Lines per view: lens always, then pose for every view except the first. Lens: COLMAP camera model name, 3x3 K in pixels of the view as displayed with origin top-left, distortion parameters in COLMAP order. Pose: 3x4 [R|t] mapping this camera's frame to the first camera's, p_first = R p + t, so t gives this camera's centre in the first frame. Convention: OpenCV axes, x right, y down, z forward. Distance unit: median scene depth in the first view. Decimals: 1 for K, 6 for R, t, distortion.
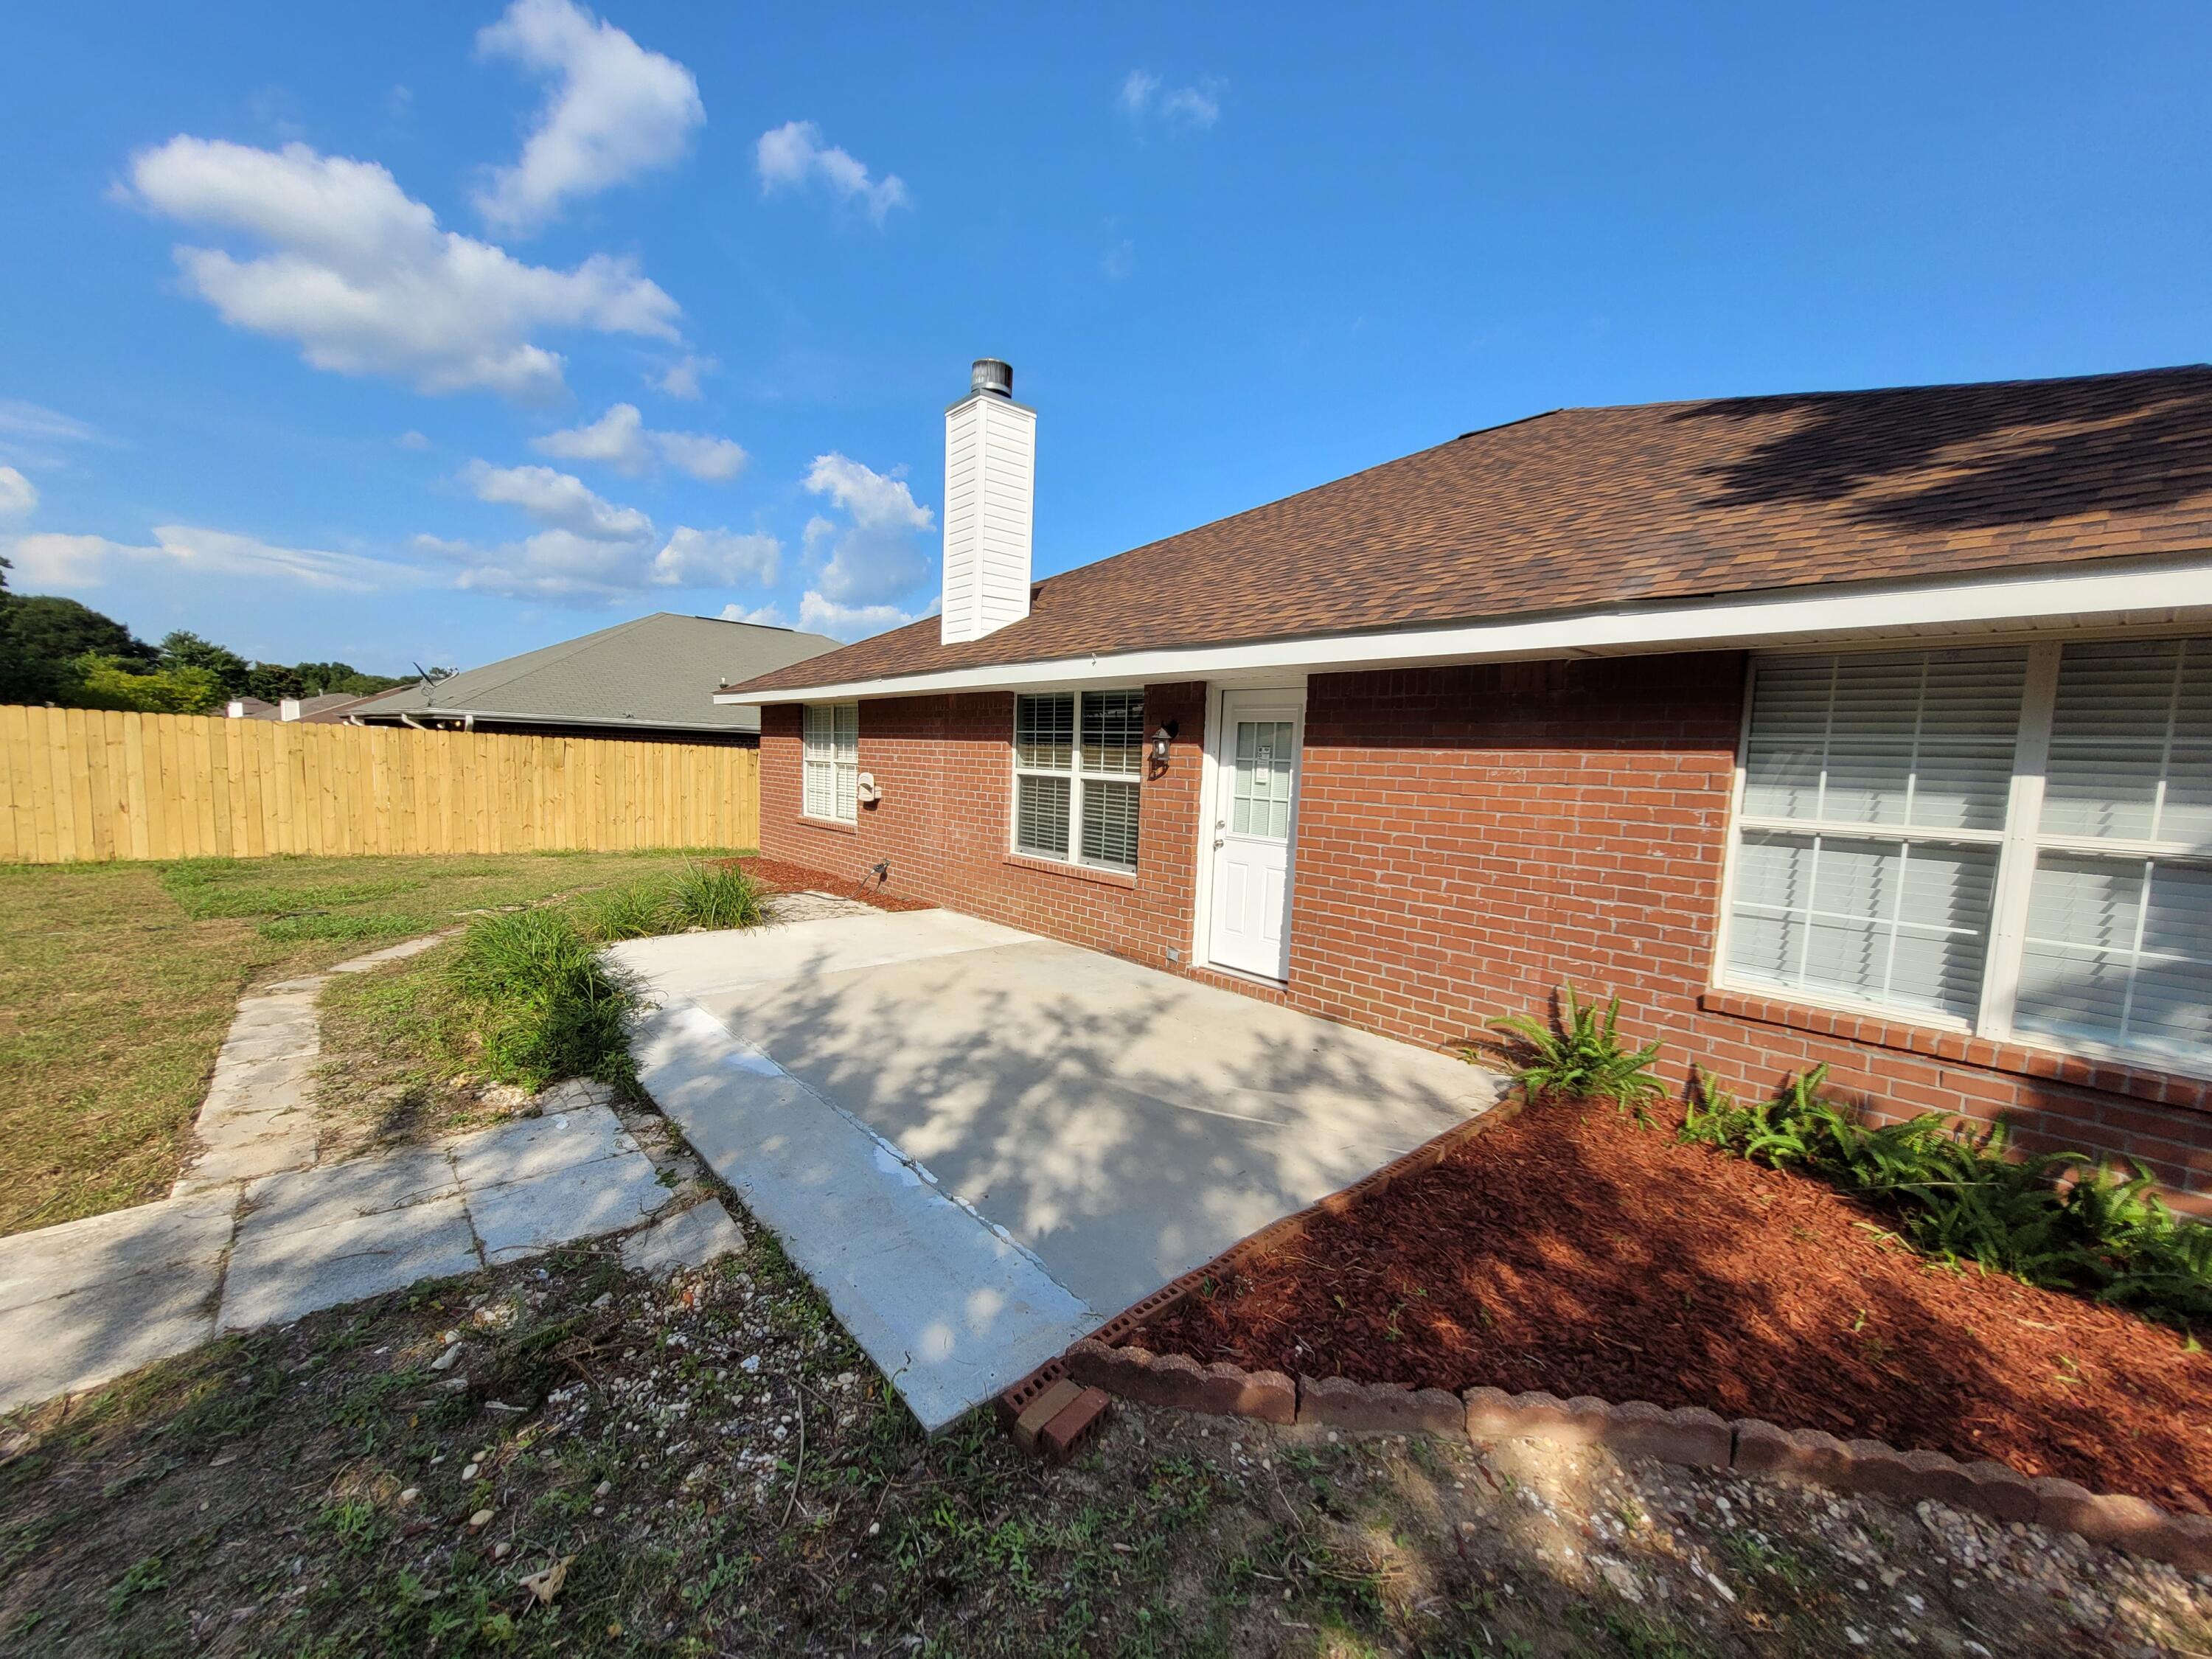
lens RADIAL K [[869.1, 0, 1107.1], [0, 869.1, 841.0], [0, 0, 1]] dist [0.005940, -0.001206]
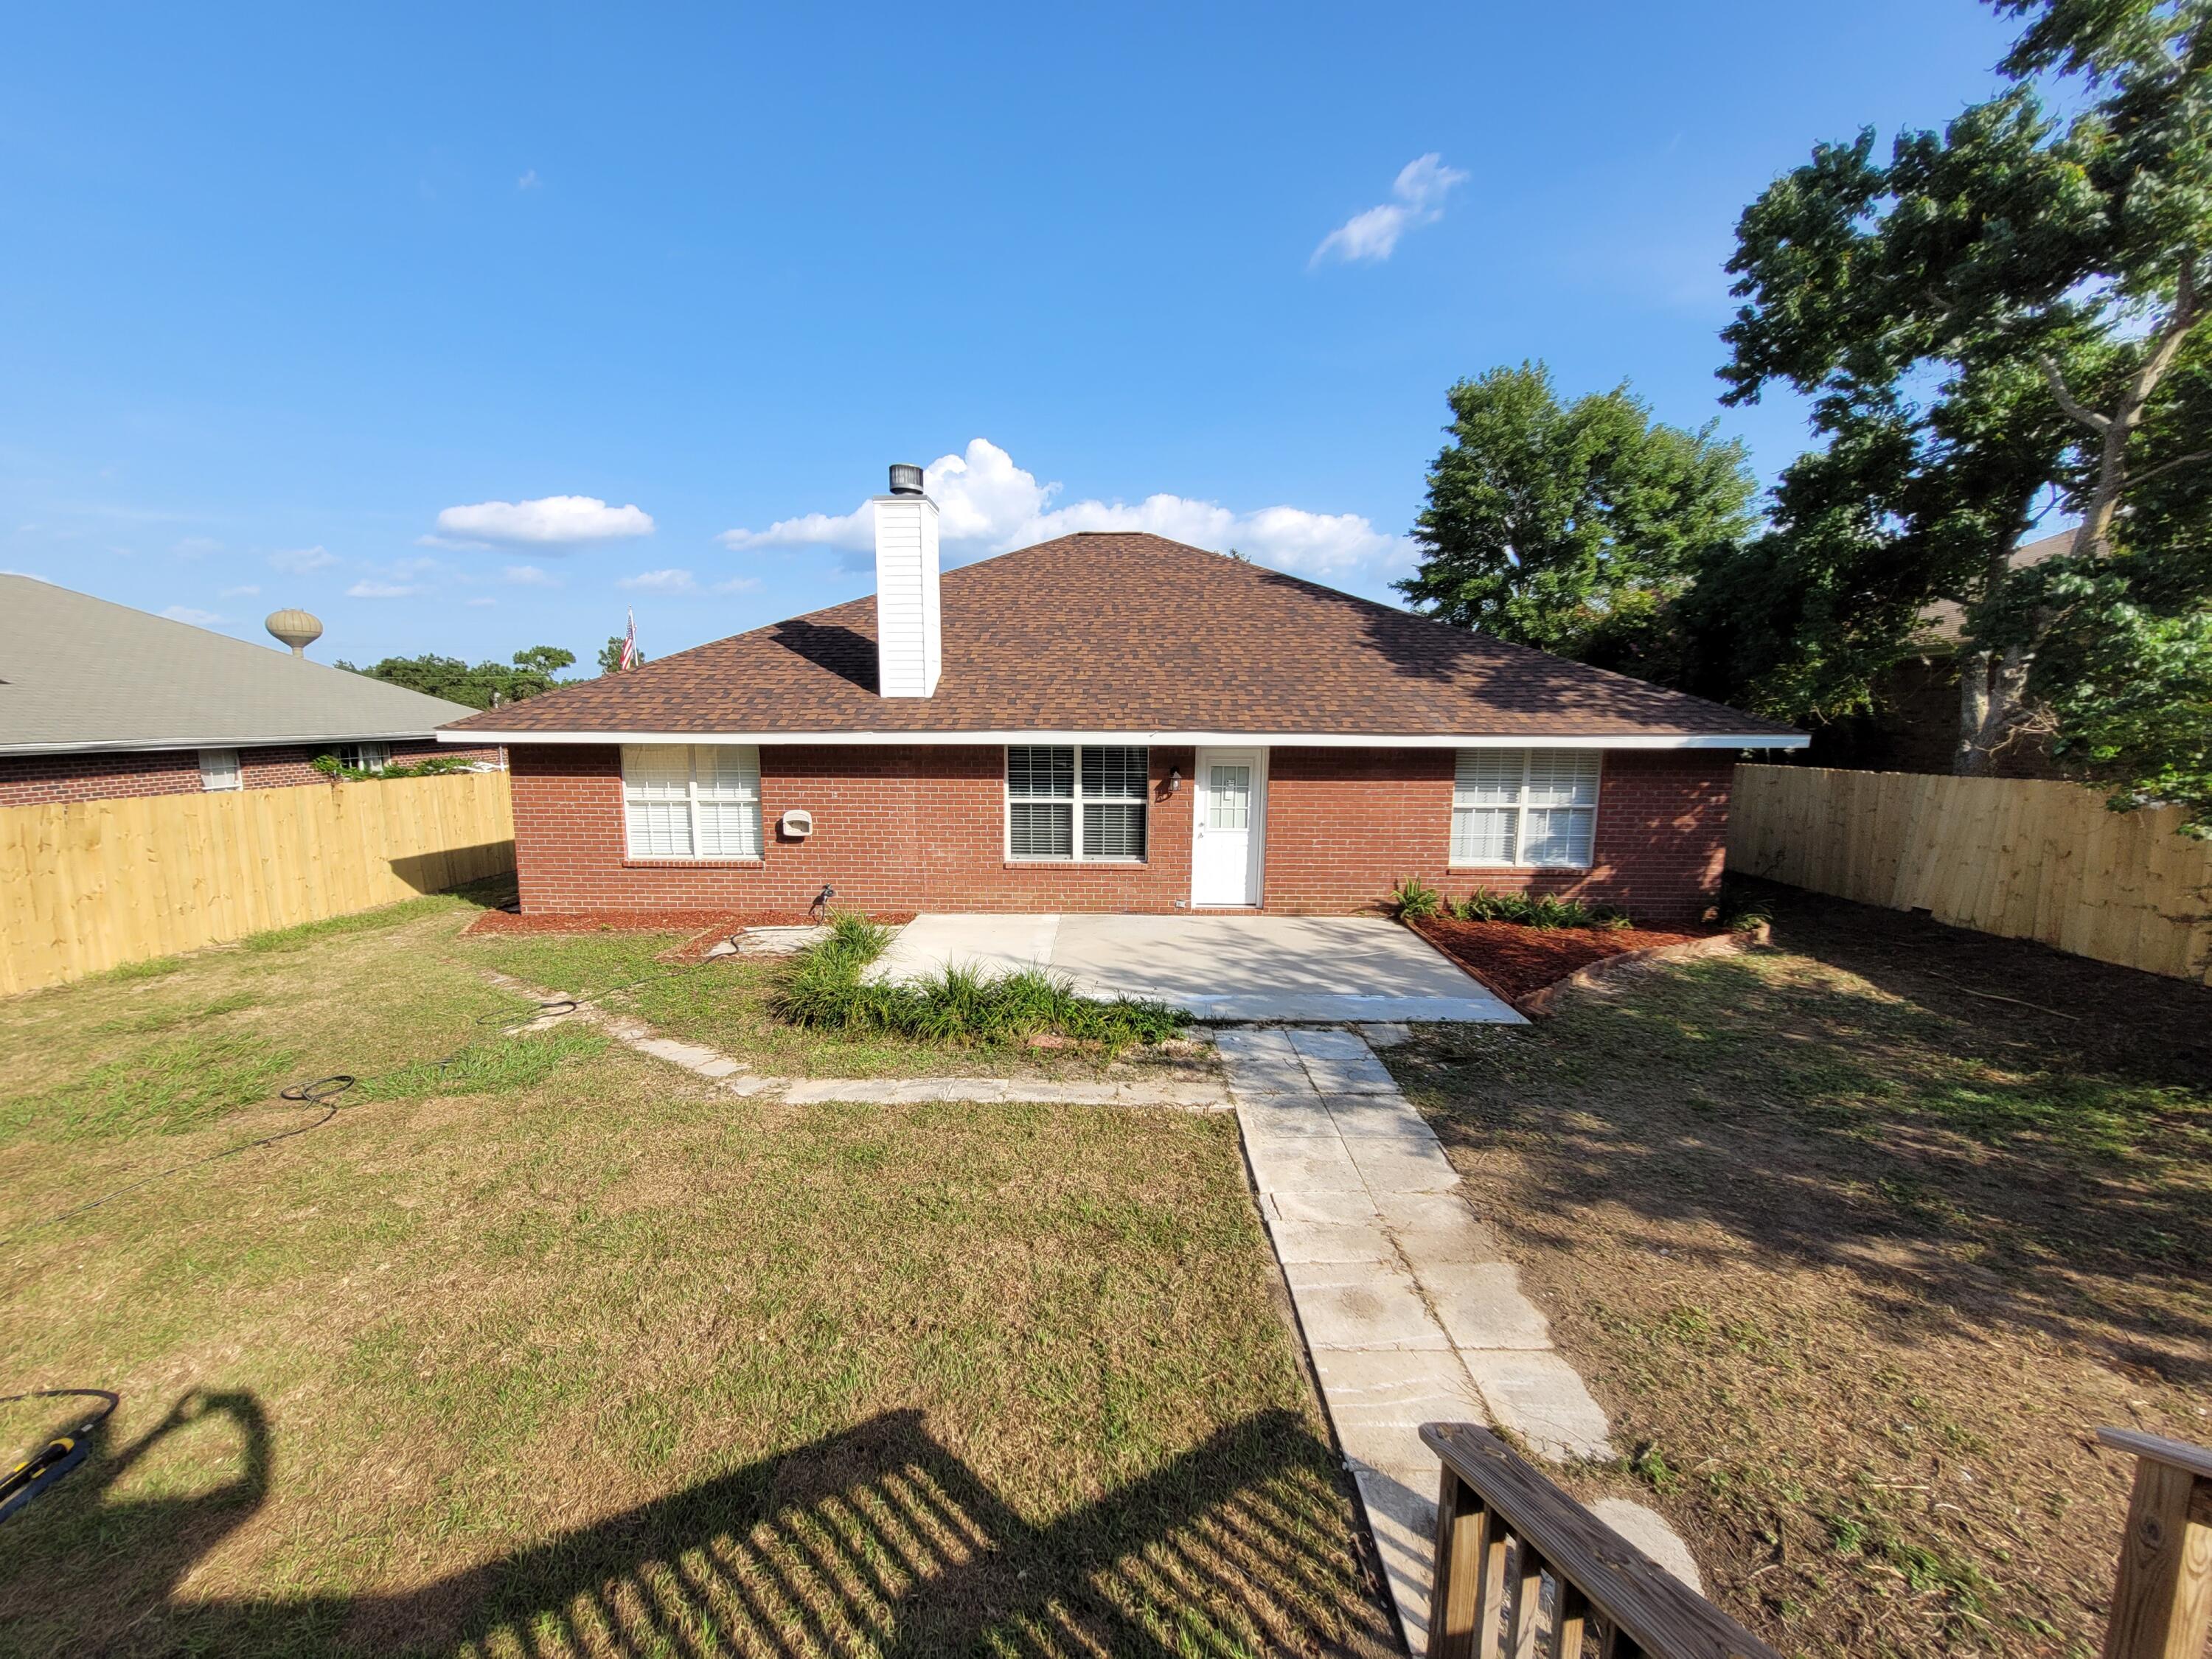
lens RADIAL K [[869.1, 0, 1092.8], [0, 869.1, 830.0], [0, 0, 1]] dist [0.005940, -0.001206]
pose [[0.676263, -0.133775, 0.724412, -1.736984], [0.091181, 0.991012, 0.097886, -0.268550], [-0.730996, -0.000144, 0.682382, -0.042348]]
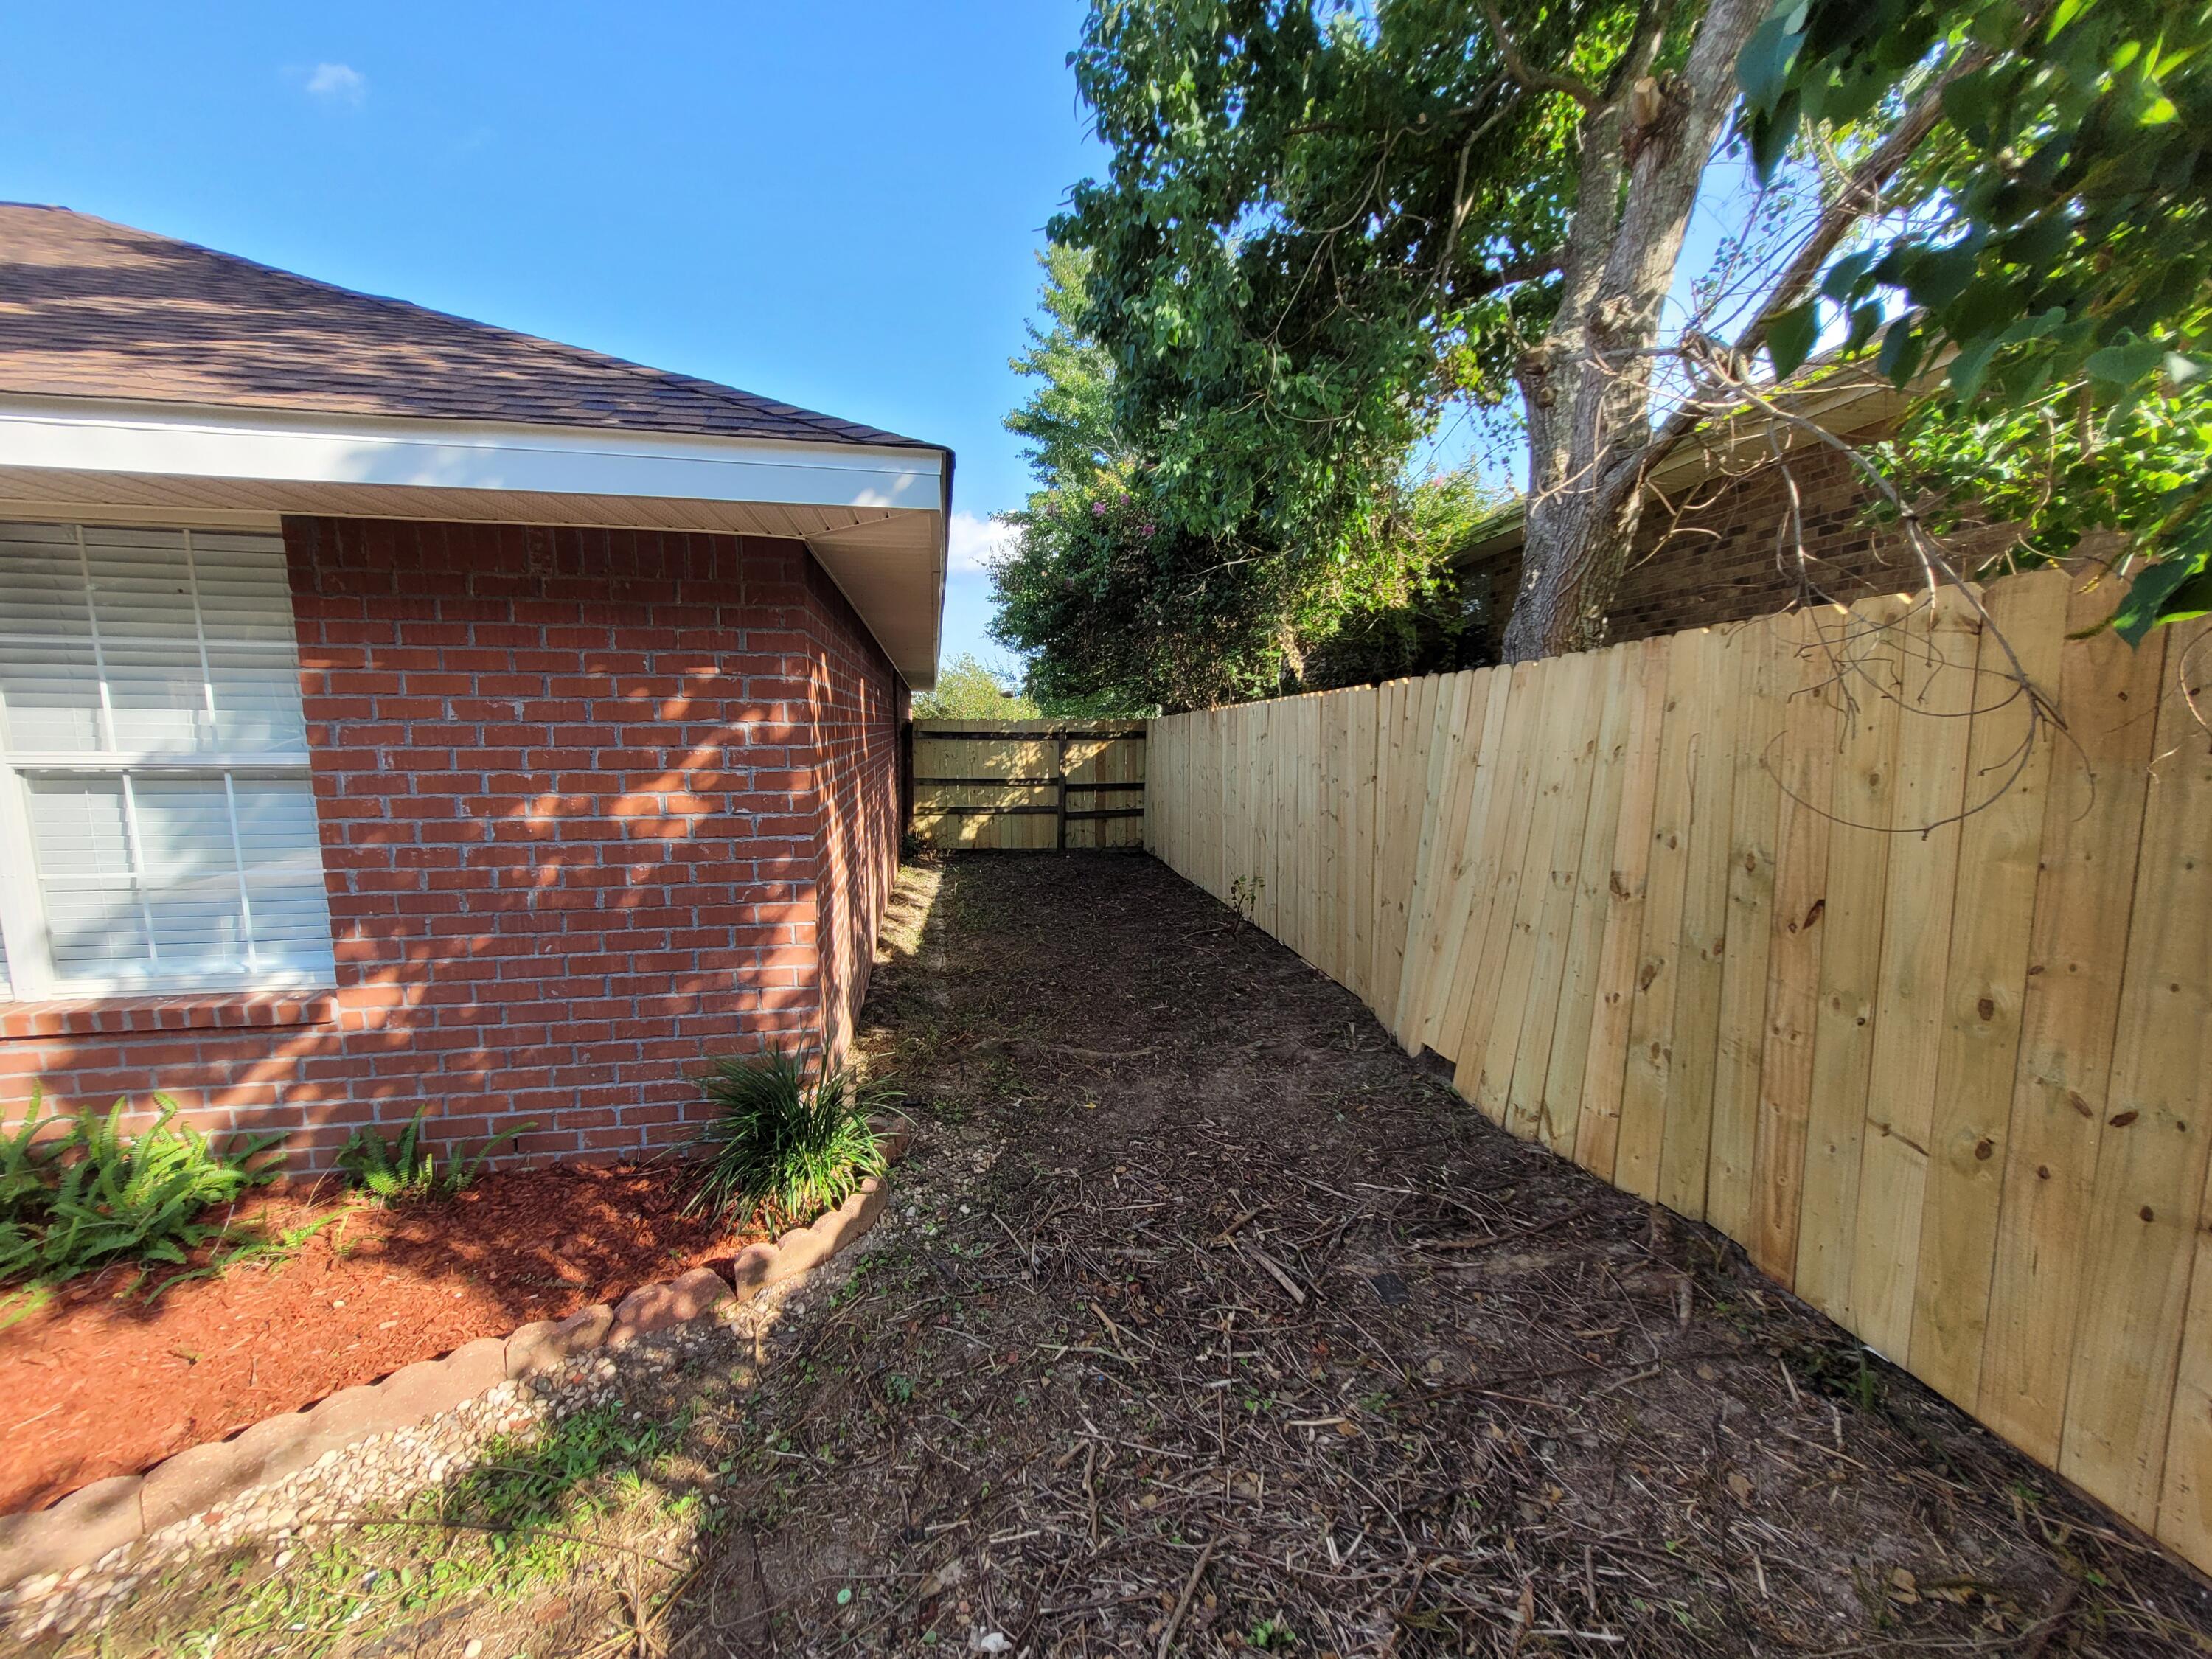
lens RADIAL K [[869.1, 0, 1094.7], [0, 869.1, 829.0], [0, 0, 1]] dist [0.005940, -0.001206]
pose [[0.512110, -0.126882, 0.849497, 0.524343], [0.089484, 0.991528, 0.094151, 0.049562], [-0.854246, 0.027801, 0.519125, -0.214552]]
